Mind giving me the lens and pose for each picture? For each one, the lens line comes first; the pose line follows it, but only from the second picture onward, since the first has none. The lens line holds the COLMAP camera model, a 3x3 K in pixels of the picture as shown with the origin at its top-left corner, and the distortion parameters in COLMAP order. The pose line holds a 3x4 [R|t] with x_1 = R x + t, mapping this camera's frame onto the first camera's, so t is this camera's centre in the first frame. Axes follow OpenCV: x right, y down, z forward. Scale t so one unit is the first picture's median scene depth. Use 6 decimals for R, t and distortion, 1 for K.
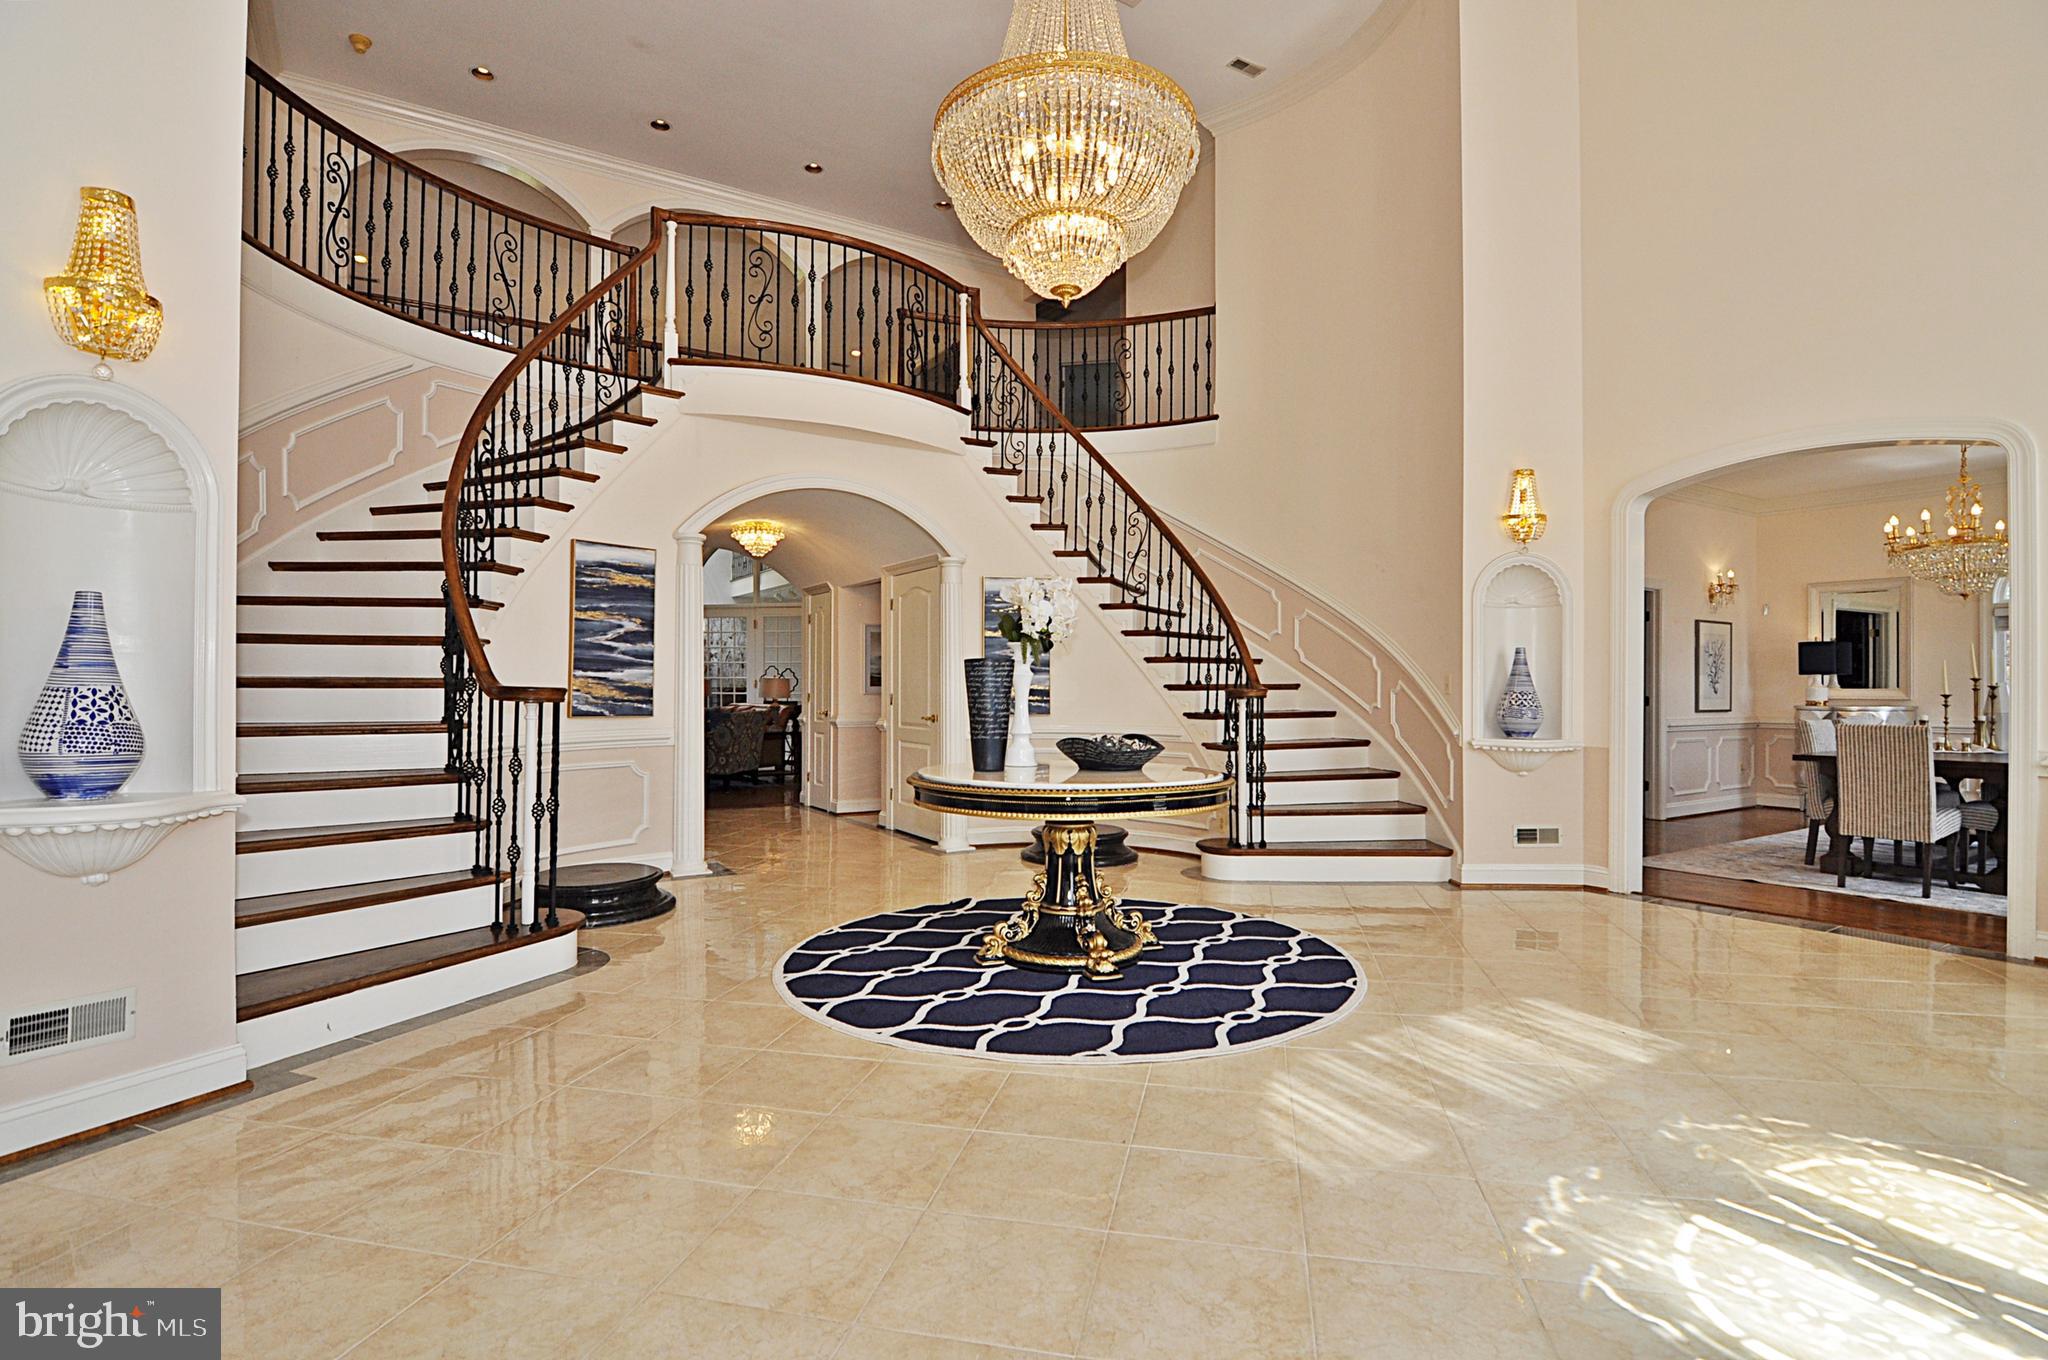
lens RADIAL K [[989.8, 0, 1036.2], [0, 989.8, 680.9], [0, 0, 1]] dist [0.001256, -0.016984]
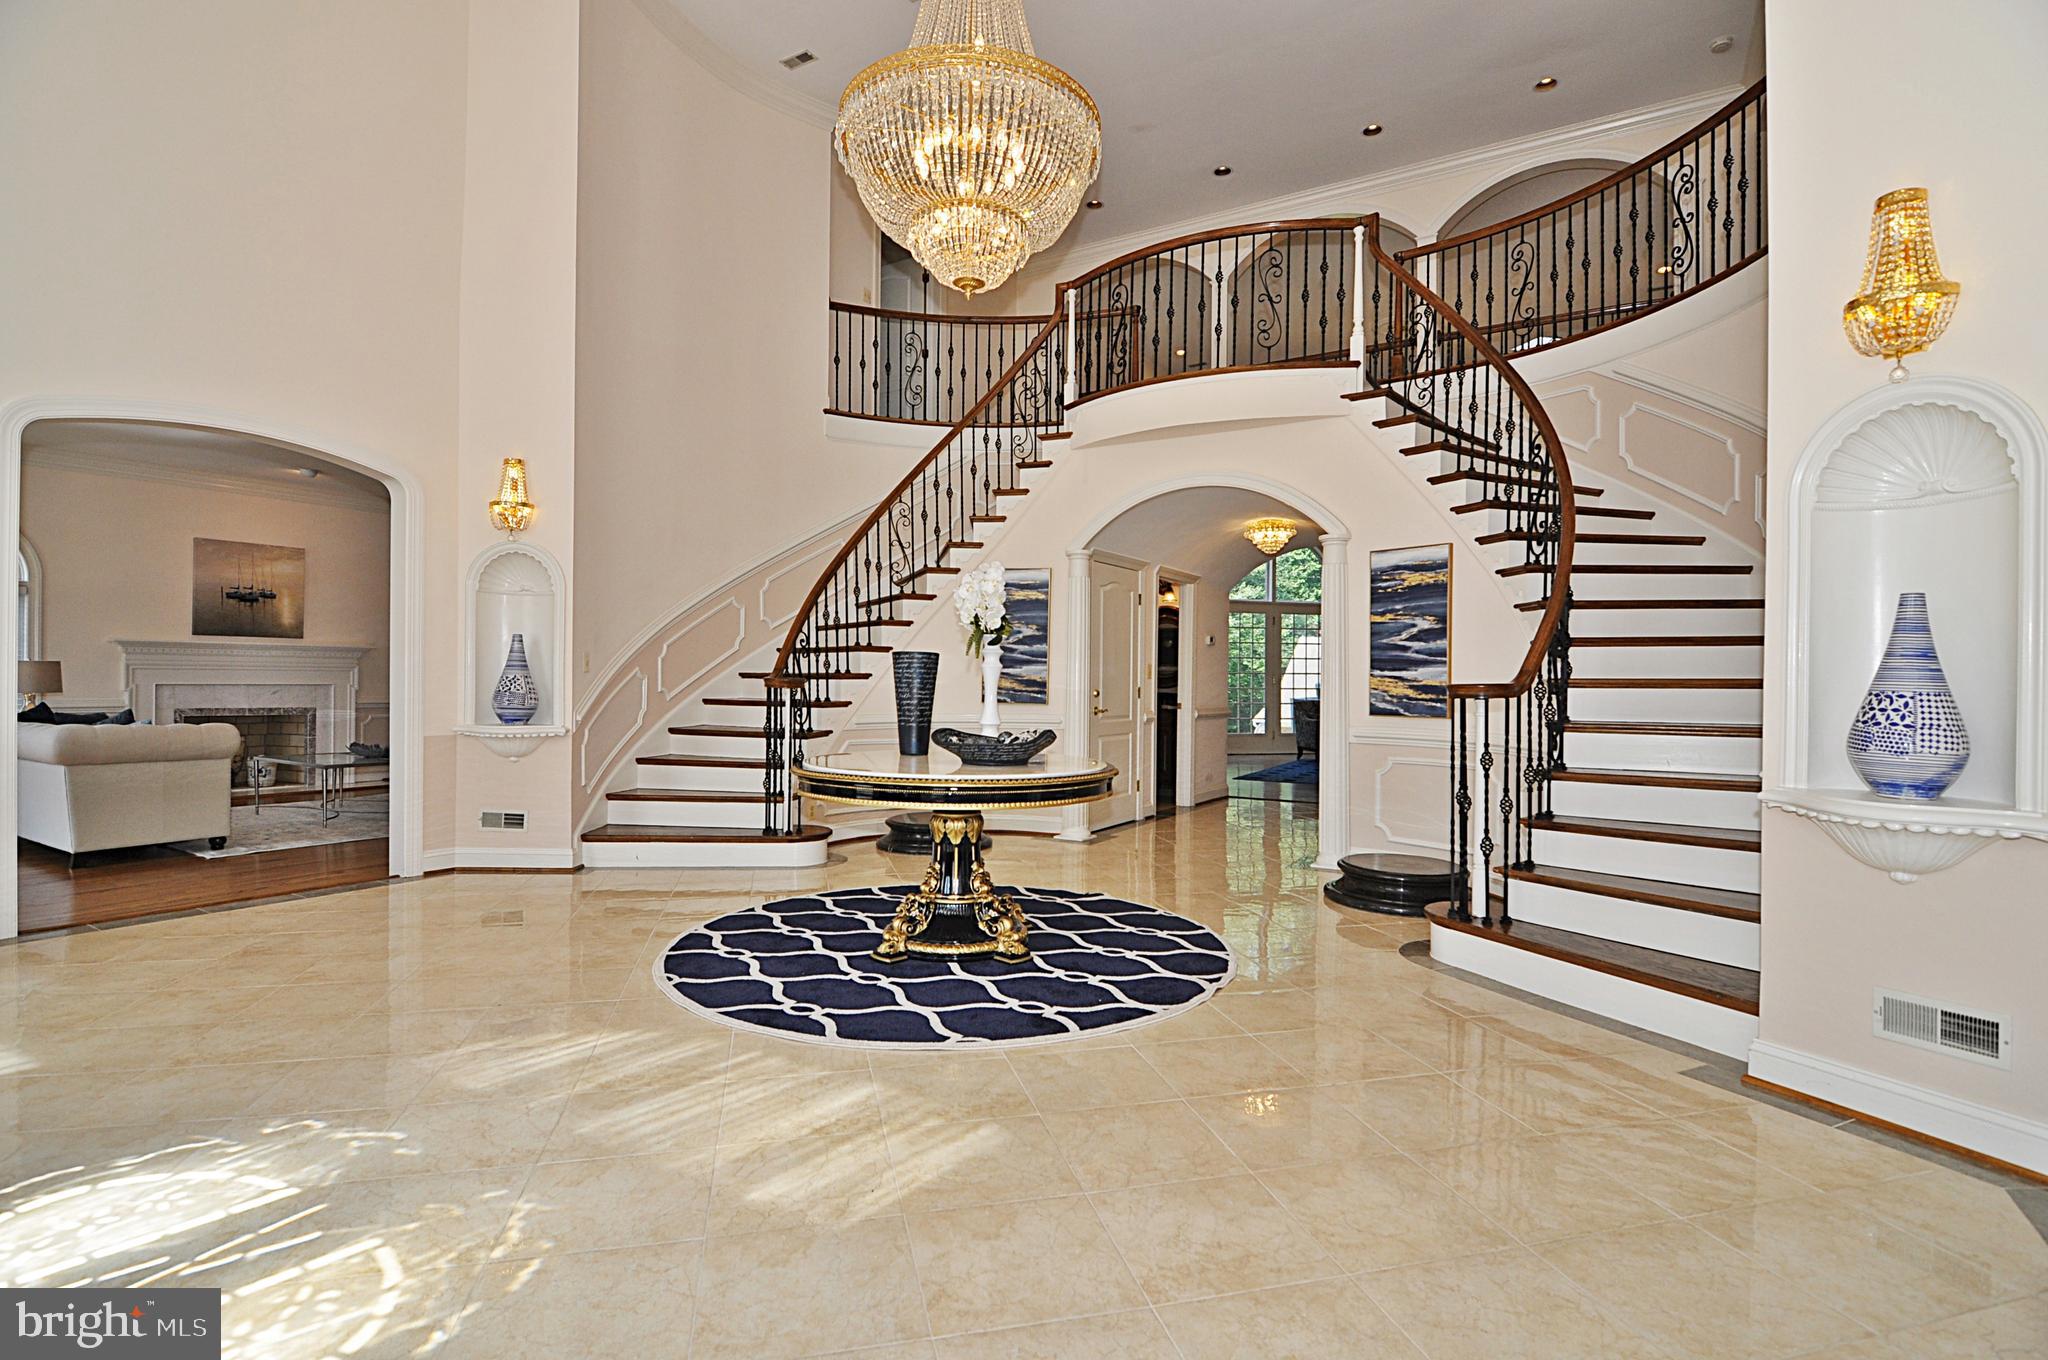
lens RADIAL K [[984.0, 0, 1024.7], [0, 984.0, 675.0], [0, 0, 1]] dist [0.000819, -0.011850]
pose [[0.443645, -0.003437, -0.896196, 0.689065], [-0.003700, 0.999977, -0.005667, 0.005964], [0.896195, 0.005830, 0.443622, 0.440710]]
